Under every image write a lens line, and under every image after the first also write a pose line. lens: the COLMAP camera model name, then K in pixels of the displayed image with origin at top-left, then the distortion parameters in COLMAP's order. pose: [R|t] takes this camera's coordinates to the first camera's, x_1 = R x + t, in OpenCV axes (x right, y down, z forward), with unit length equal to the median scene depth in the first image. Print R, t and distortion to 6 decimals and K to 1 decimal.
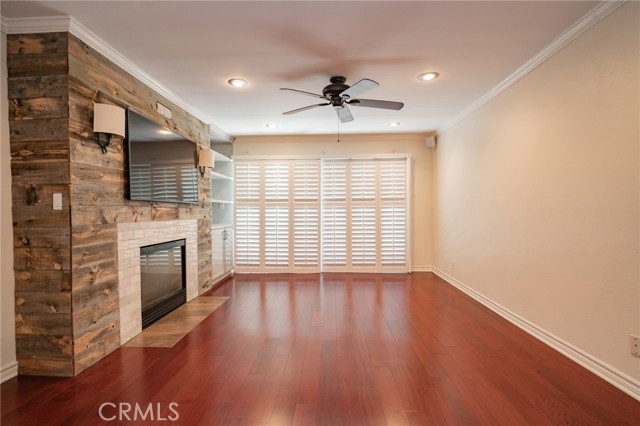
lens RADIAL K [[319.3, 0, 318.8], [0, 319.3, 214.3], [0, 0, 1]] dist [0.003259, 0.000035]
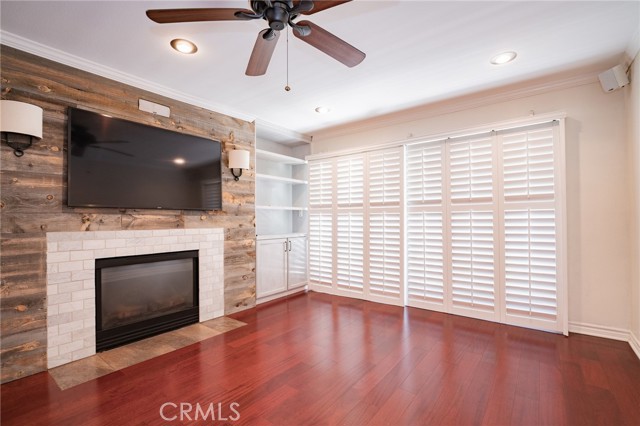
lens RADIAL K [[291.7, 0, 321.6], [0, 291.7, 216.4], [0, 0, 1]] dist [-0.011677, 0.000154]
pose [[0.817830, -0.005468, -0.575434, 0.229318], [-0.005337, 0.999840, -0.017087, -0.003745], [0.575435, 0.017045, 0.817670, 0.371427]]
